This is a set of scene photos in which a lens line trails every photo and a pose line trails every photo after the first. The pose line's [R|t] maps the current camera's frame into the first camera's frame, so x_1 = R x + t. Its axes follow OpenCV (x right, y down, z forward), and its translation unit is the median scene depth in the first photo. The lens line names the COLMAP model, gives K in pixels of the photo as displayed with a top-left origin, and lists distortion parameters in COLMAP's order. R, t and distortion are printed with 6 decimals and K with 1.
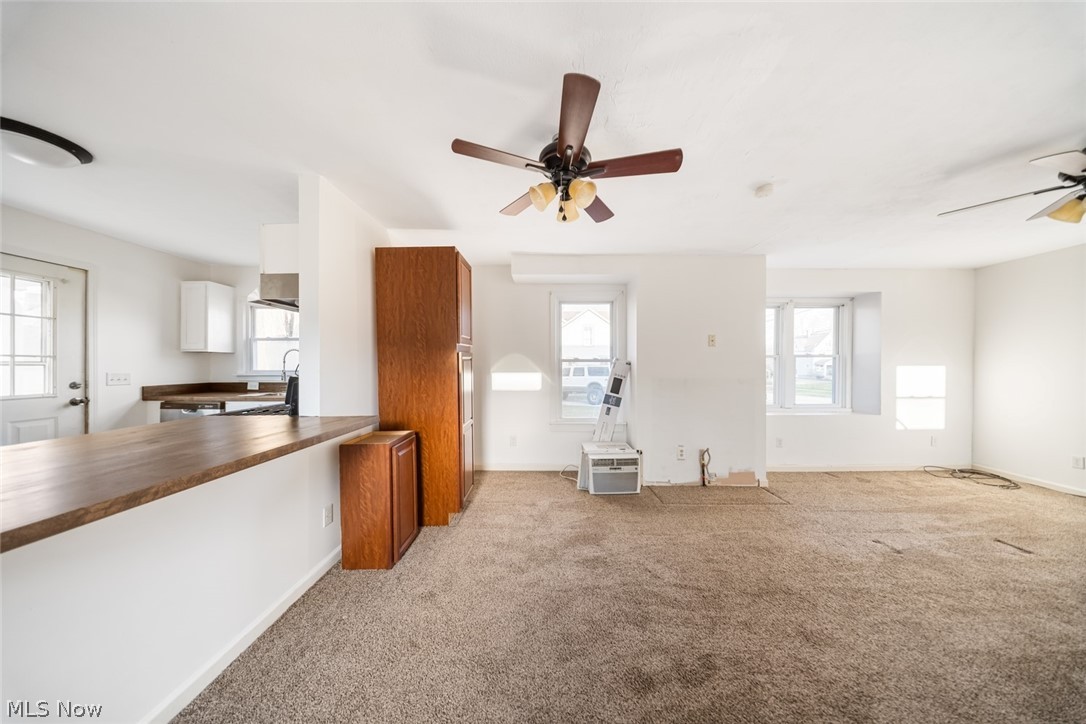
lens RADIAL K [[315.6, 0, 545.2], [0, 315.6, 364.3], [0, 0, 1]] dist [-0.006173, -0.000047]
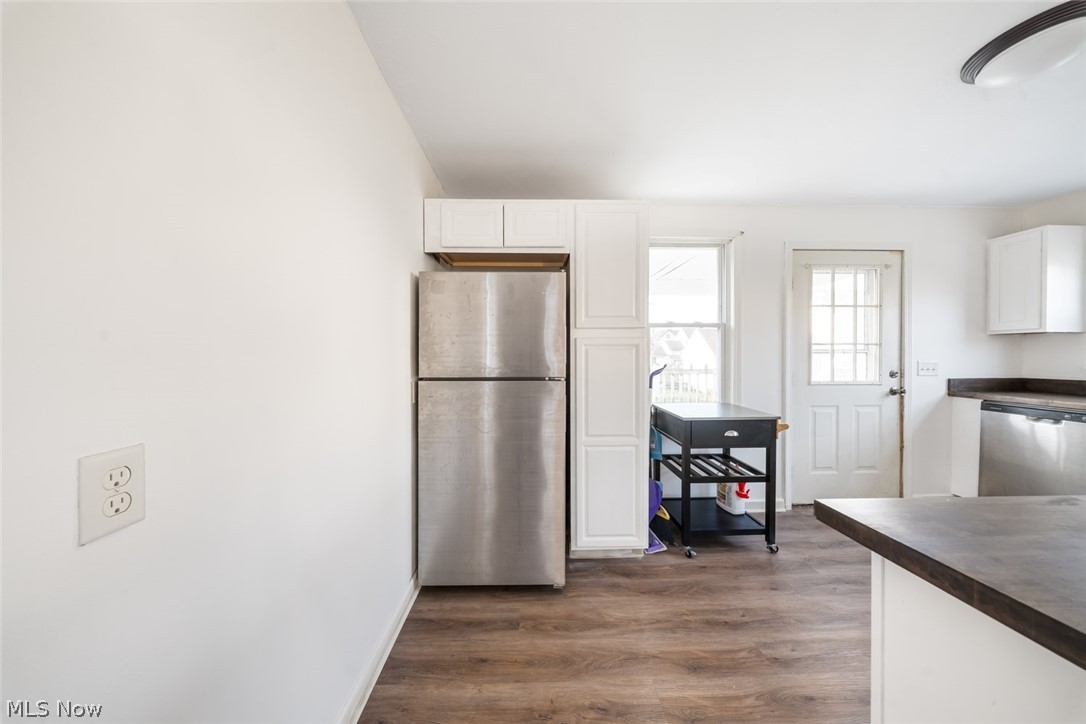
lens RADIAL K [[324.4, 0, 538.7], [0, 324.4, 352.7], [0, 0, 1]] dist [0.000273, -0.001142]
pose [[0.020934, 0.000970, -0.999780, -0.529195], [0.002053, 0.999997, 0.001013, -0.000854], [0.999779, -0.002073, 0.020932, -0.105561]]
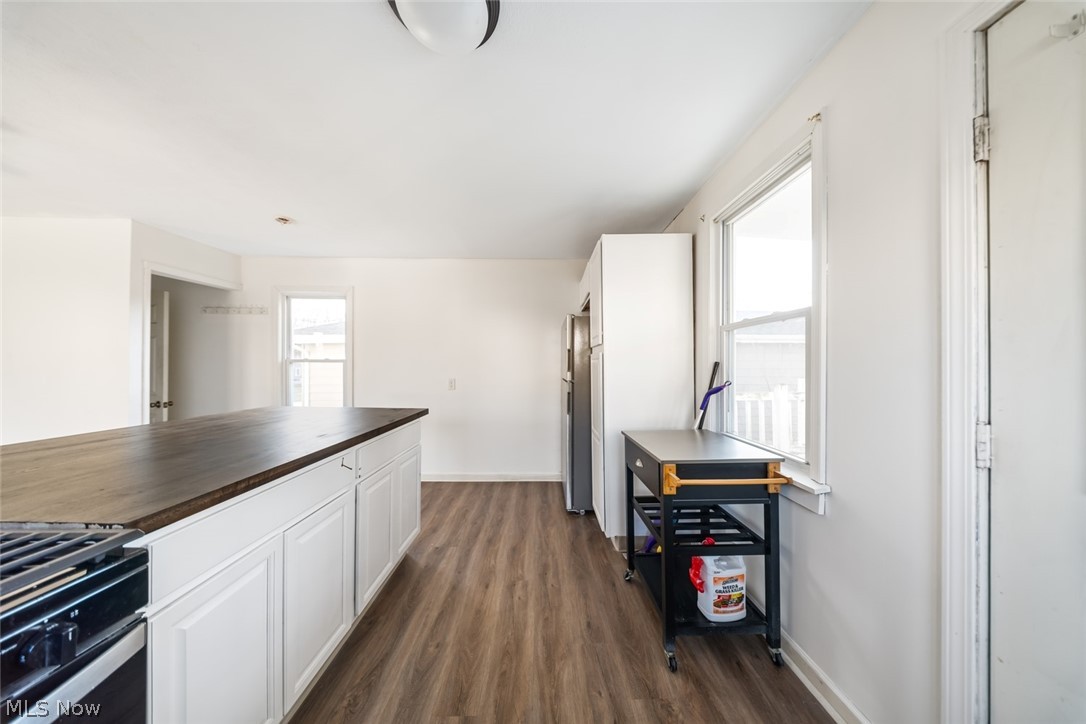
lens RADIAL K [[324.4, 0, 538.7], [0, 324.4, 352.7], [0, 0, 1]] dist [0.000273, -0.001142]
pose [[-0.999944, 0.003913, 0.009783, -1.078122], [0.003593, 0.999465, -0.032506, -0.004063], [-0.009905, -0.032469, -0.999424, 0.976372]]
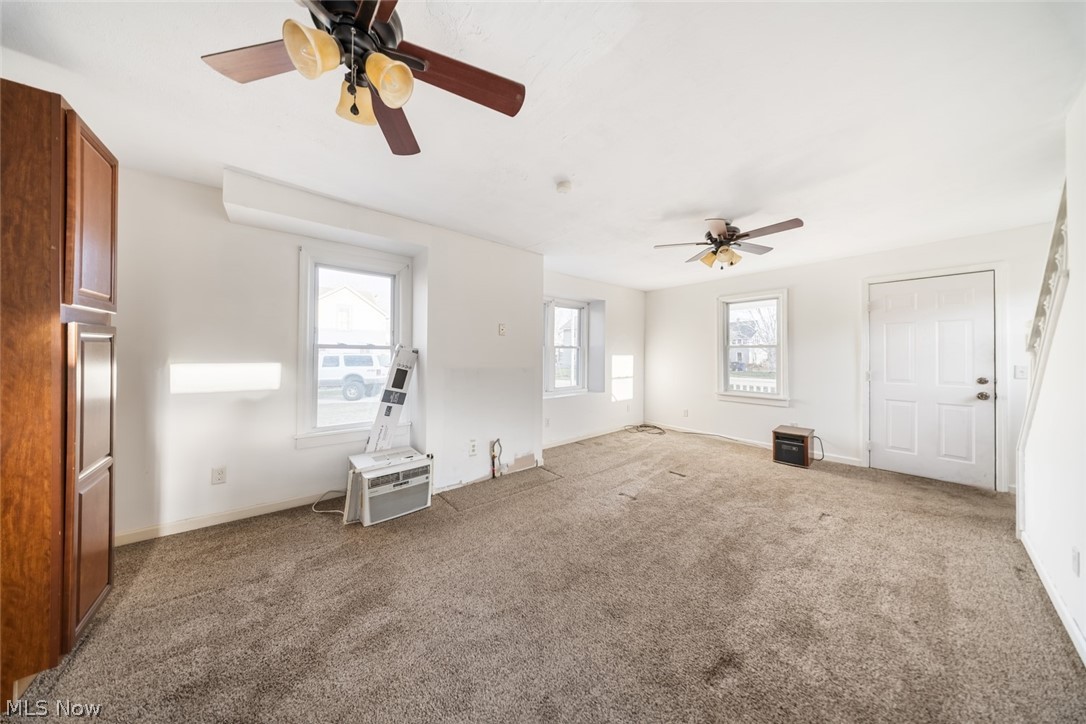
lens RADIAL K [[324.5, 0, 540.8], [0, 324.5, 348.5], [0, 0, 1]] dist [0.000193, -0.000140]
pose [[0.775891, 0.017697, 0.630619, -0.025428], [-0.008805, 0.999813, -0.017225, 0.002704], [-0.630806, 0.007812, 0.775901, 0.151957]]
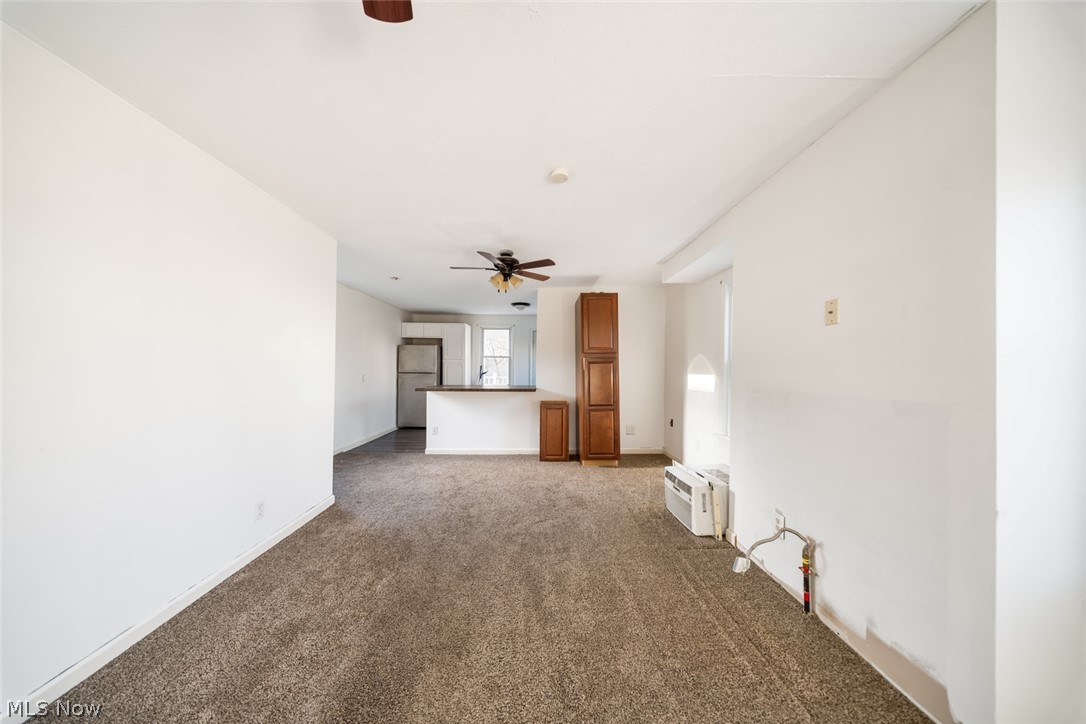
lens RADIAL K [[317.6, 0, 539.4], [0, 317.6, 364.7], [0, 0, 1]] dist [0.000952, -0.002254]
pose [[0.010069, -0.009528, -0.999904, 1.207689], [-0.001647, 0.999953, -0.009545, 0.009640], [0.999948, 0.001743, 0.010053, 0.697834]]
